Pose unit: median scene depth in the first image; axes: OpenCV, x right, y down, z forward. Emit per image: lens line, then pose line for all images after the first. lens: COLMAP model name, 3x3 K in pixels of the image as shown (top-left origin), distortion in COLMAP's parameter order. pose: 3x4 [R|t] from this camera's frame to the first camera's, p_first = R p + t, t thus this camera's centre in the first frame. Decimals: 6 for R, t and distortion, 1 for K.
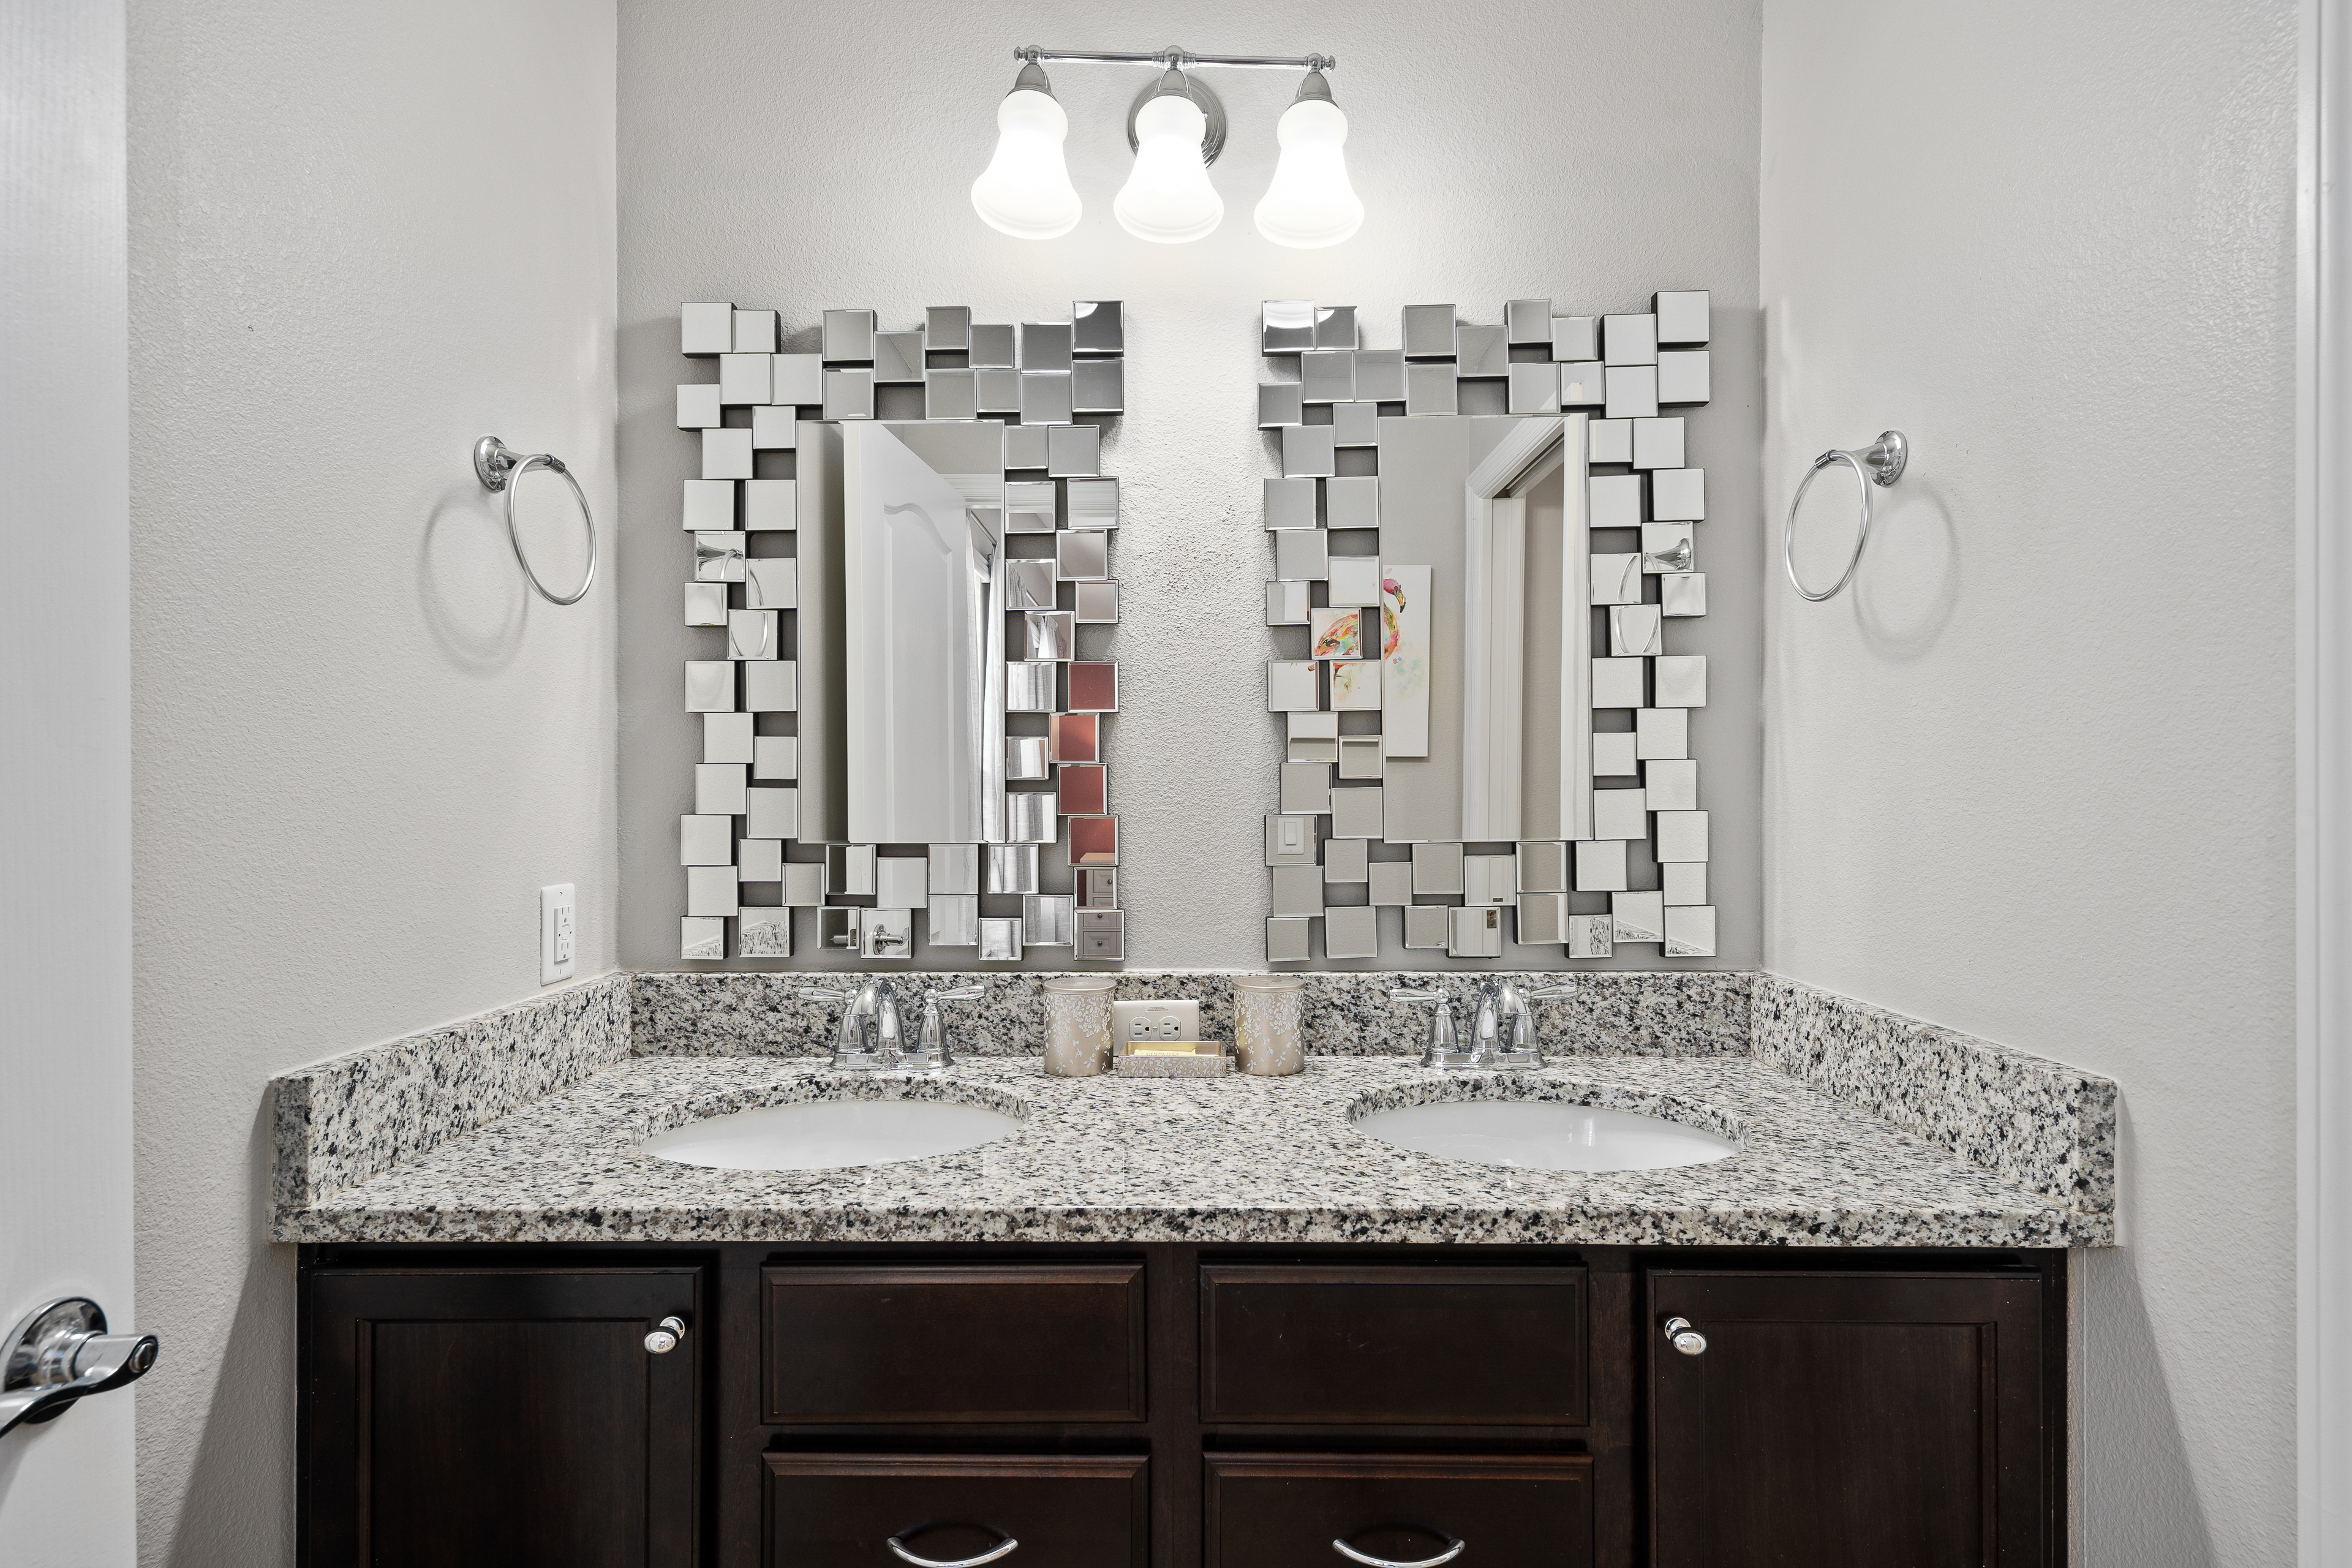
lens RADIAL K [[1115.1, 0, 1193.1], [0, 1115.1, 771.2], [0, 0, 1]] dist [0.008465, -0.000908]
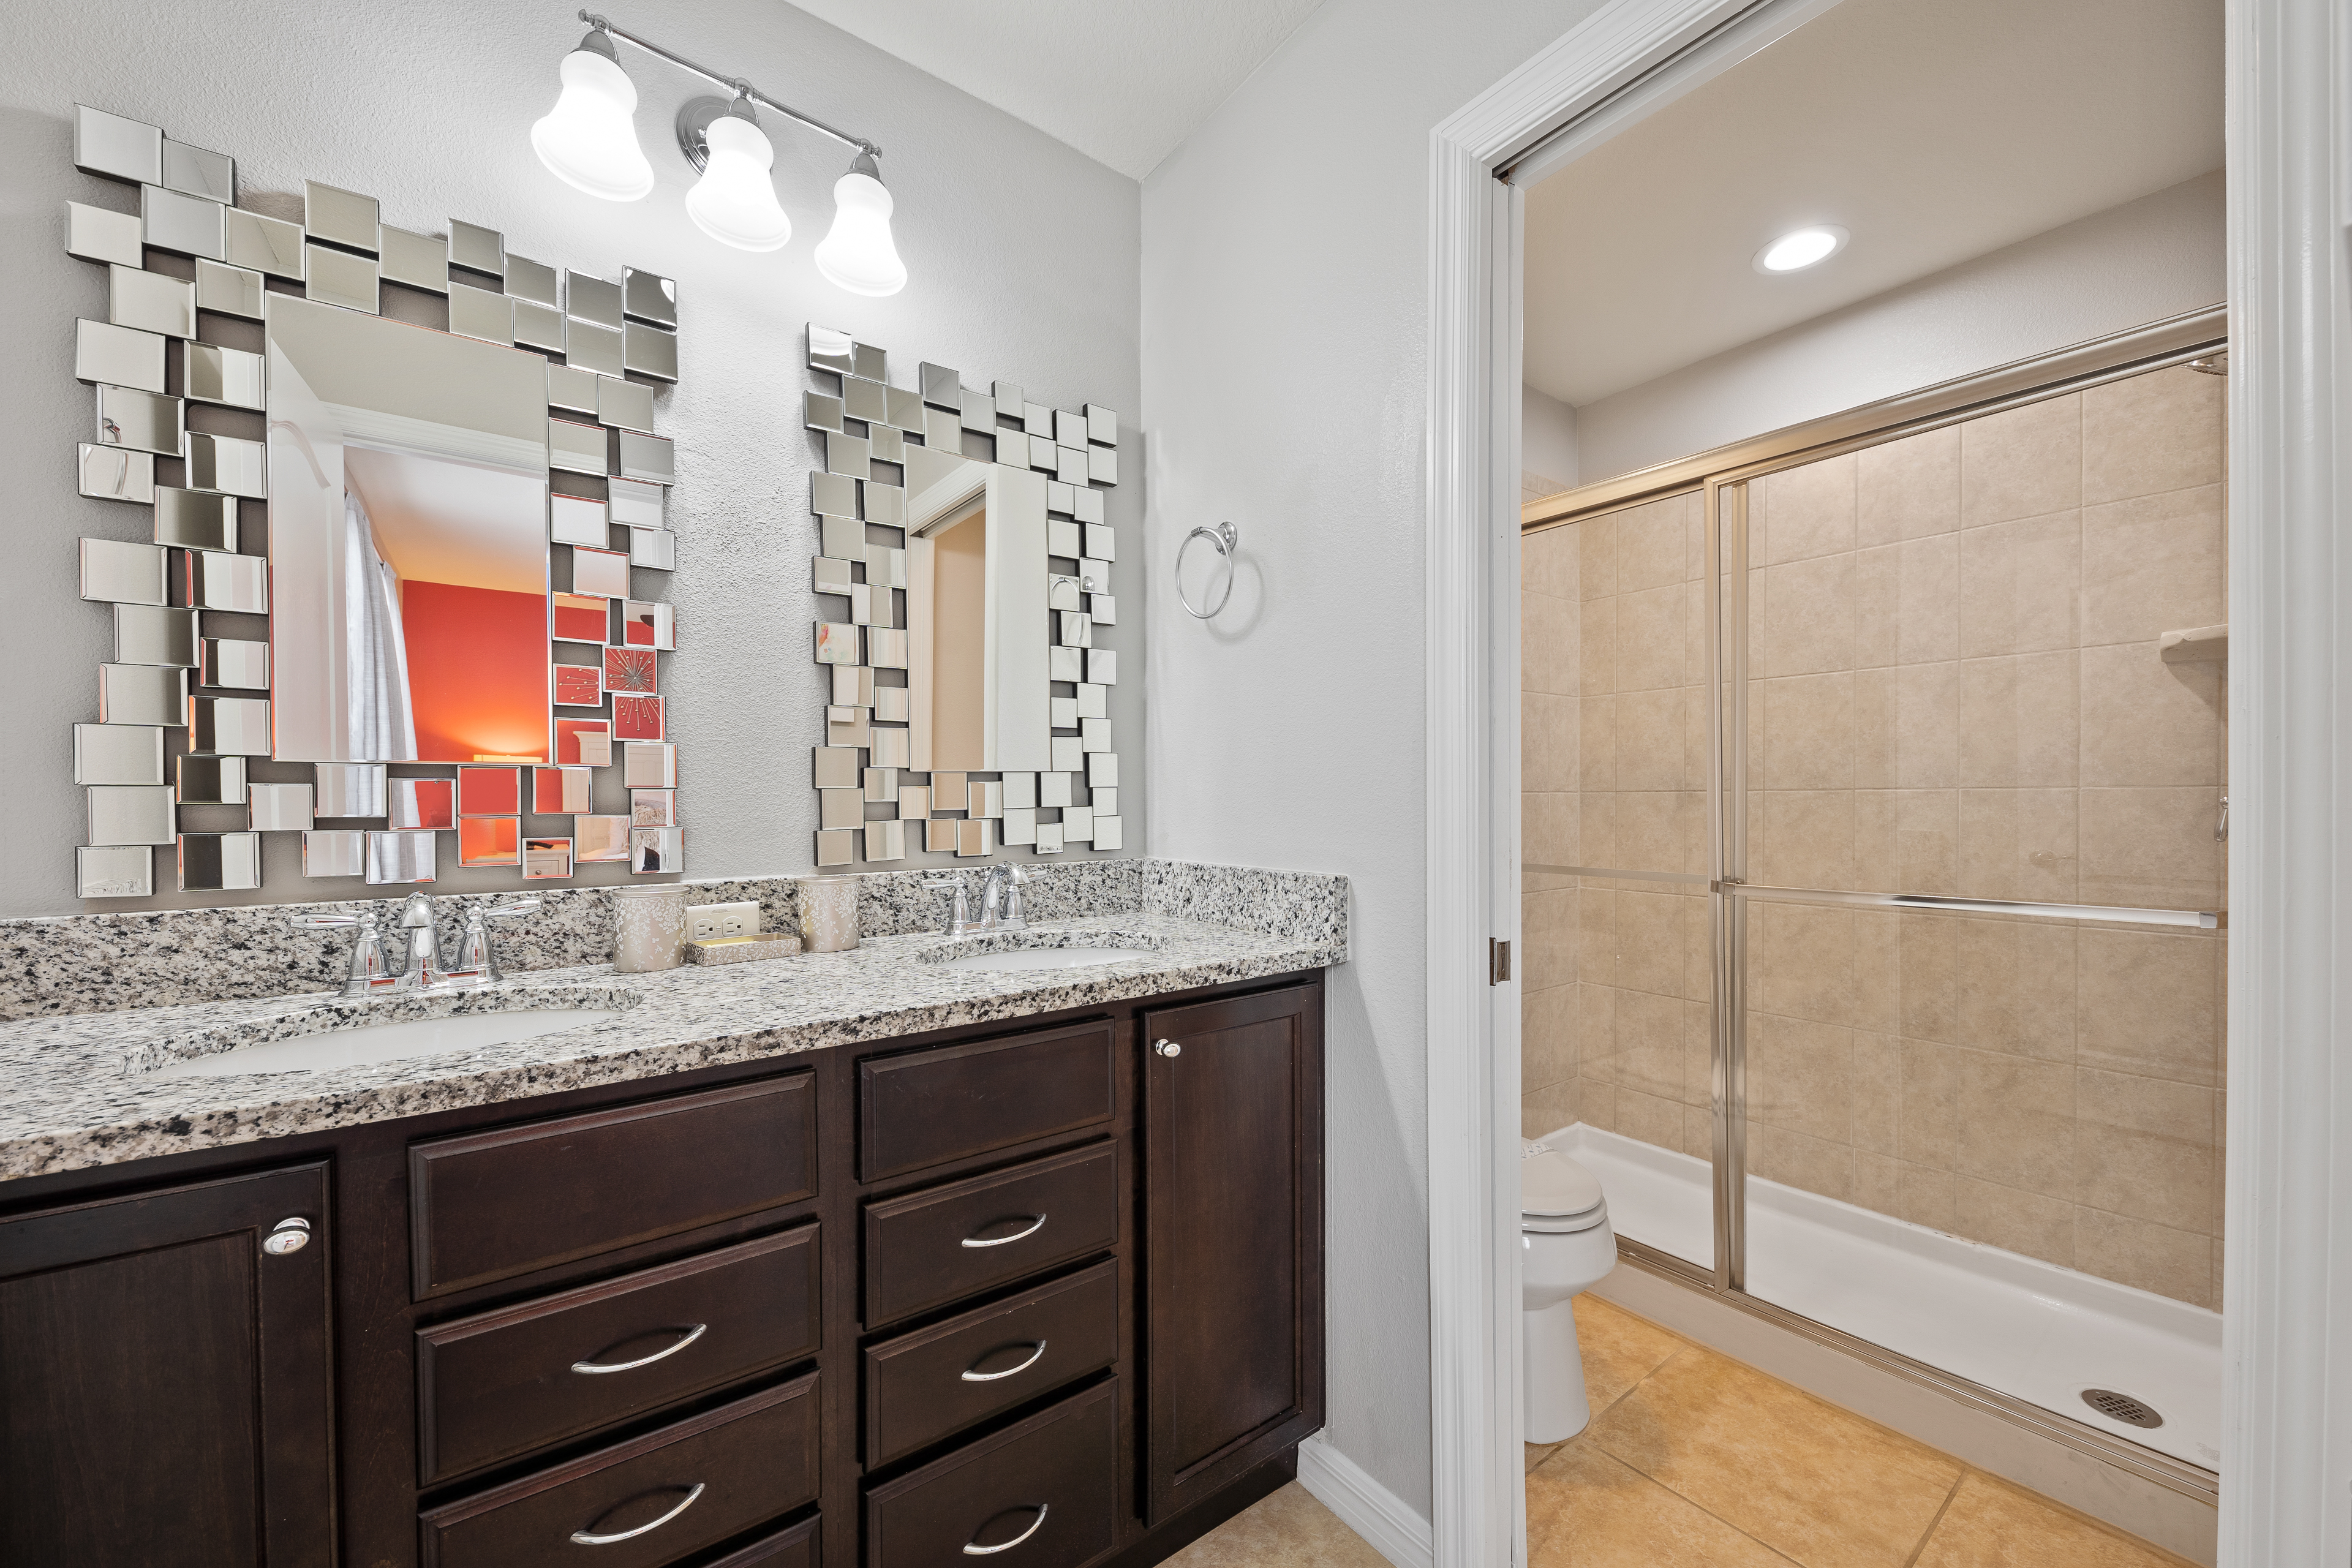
lens RADIAL K [[915.5, 0, 1190.3], [0, 915.5, 801.6], [0, 0, 1]] dist [-0.000929, -0.002903]
pose [[0.780775, -0.001943, 0.624810, -0.241880], [-0.004385, 0.999953, 0.008590, 0.089916], [-0.624797, -0.009447, 0.780730, -0.036335]]
